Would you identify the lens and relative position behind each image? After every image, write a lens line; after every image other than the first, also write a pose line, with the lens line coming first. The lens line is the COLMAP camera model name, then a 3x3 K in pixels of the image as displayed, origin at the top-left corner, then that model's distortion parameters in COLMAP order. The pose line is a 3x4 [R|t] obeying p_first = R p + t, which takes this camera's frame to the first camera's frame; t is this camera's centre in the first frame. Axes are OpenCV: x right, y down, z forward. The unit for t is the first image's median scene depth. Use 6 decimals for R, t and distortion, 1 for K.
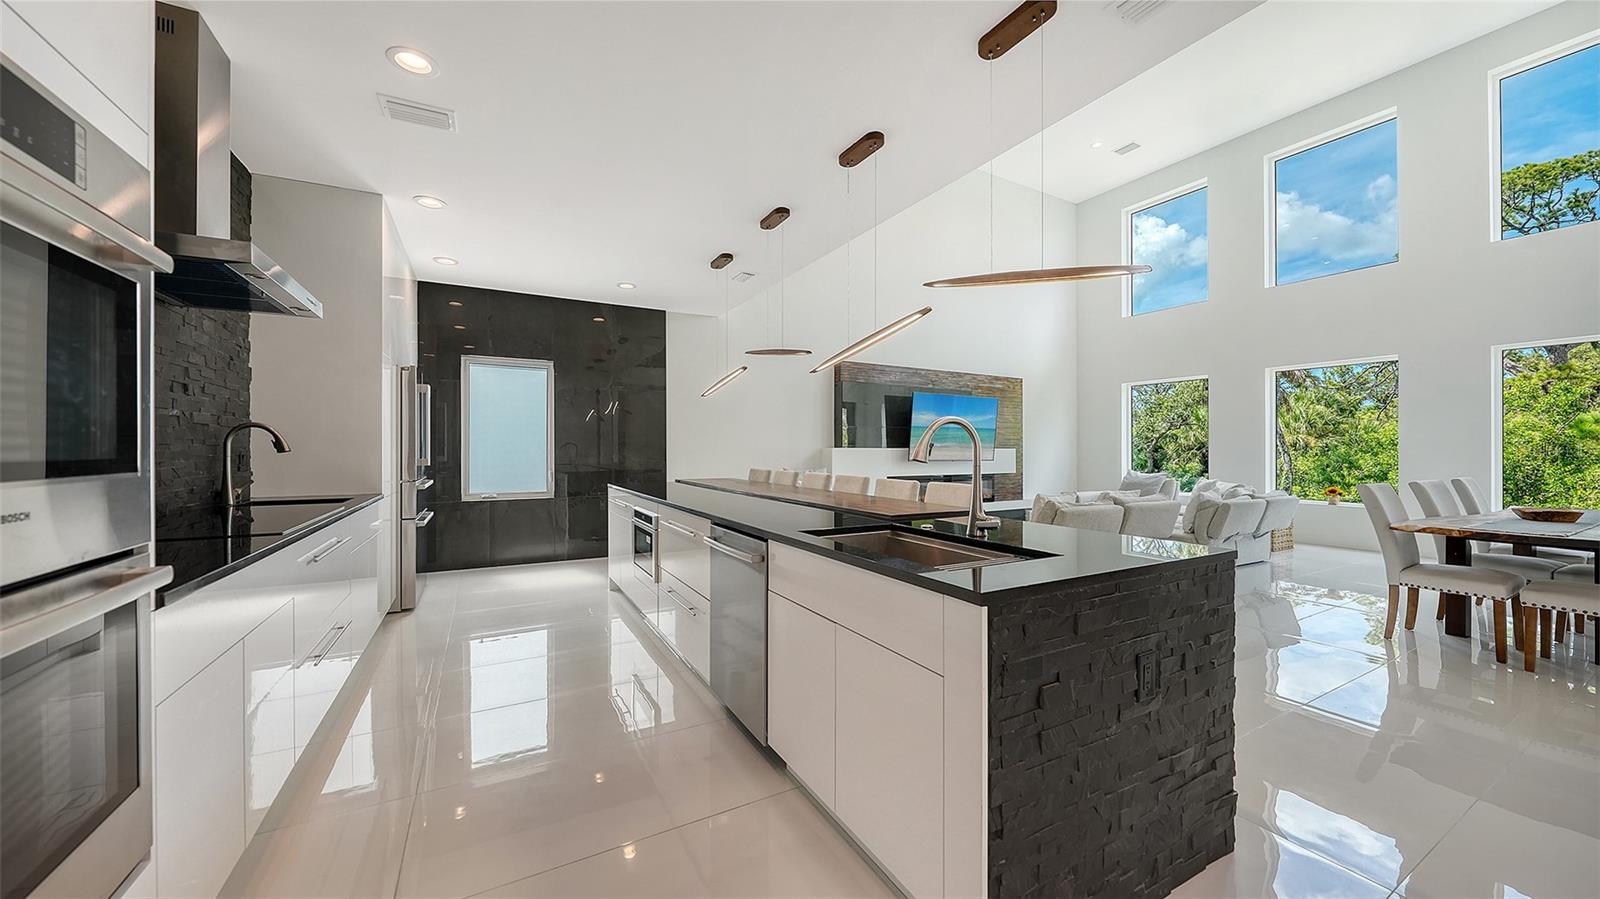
lens RADIAL K [[559.3, 0, 791.8], [0, 559.3, 448.5], [0, 0, 1]] dist [-0.002106, -0.000230]
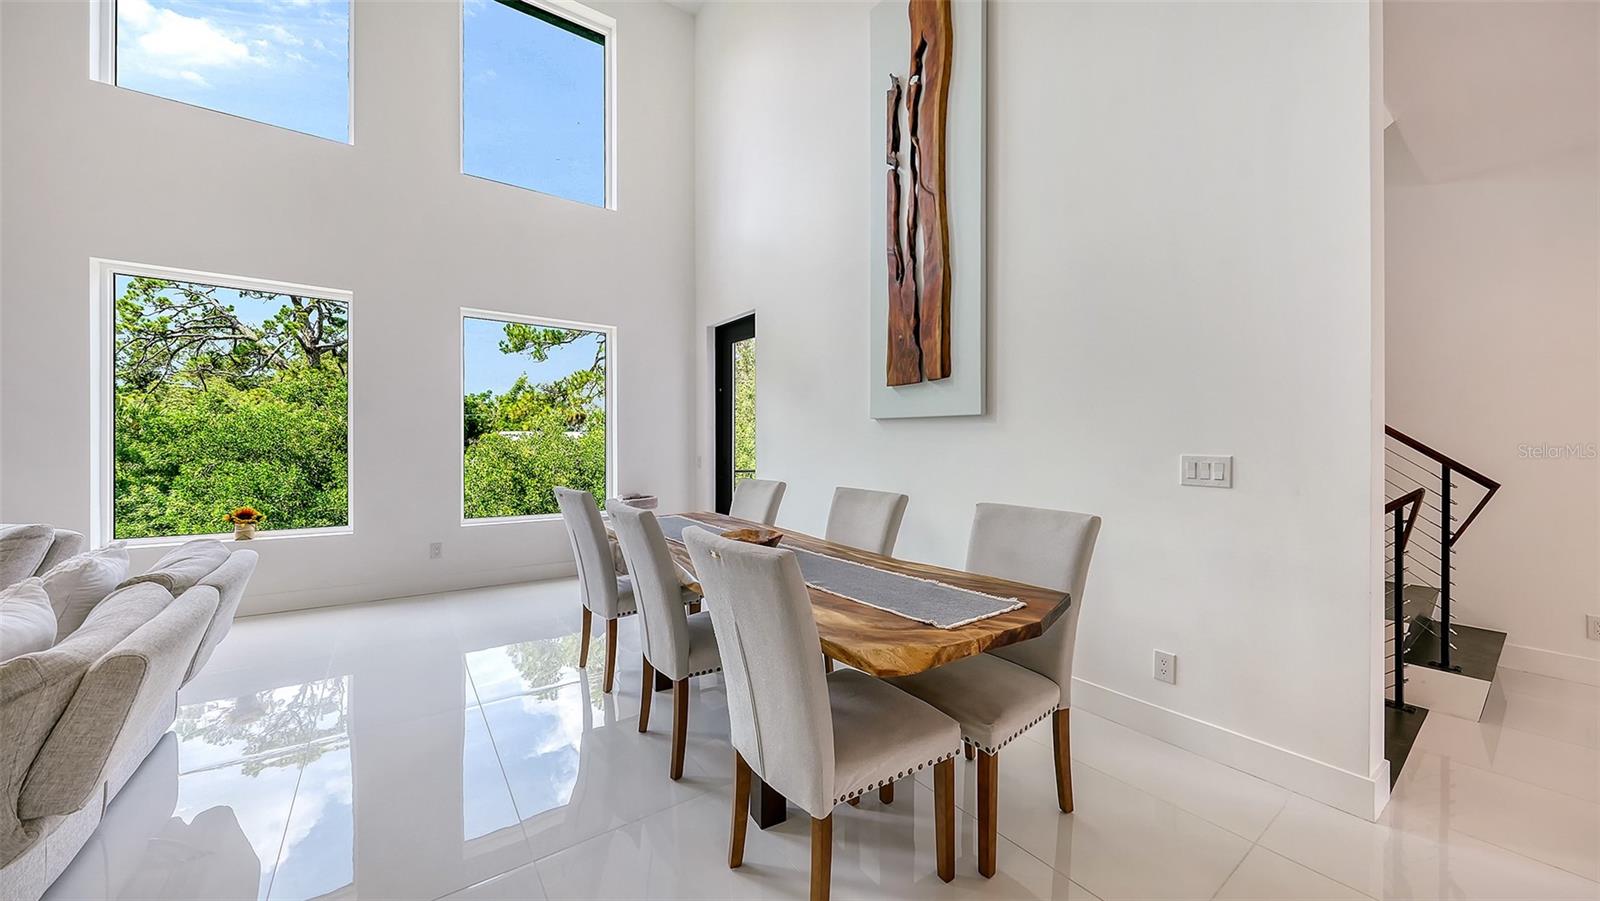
lens RADIAL K [[561.1, 0, 795.2], [0, 561.1, 446.3], [0, 0, 1]] dist [0.000121, 0.000036]
pose [[-0.116756, -0.006902, 0.993137, 0.152088], [-0.009904, 0.999934, 0.005785, 0.000392], [-0.993111, -0.009161, -0.116817, 0.223175]]
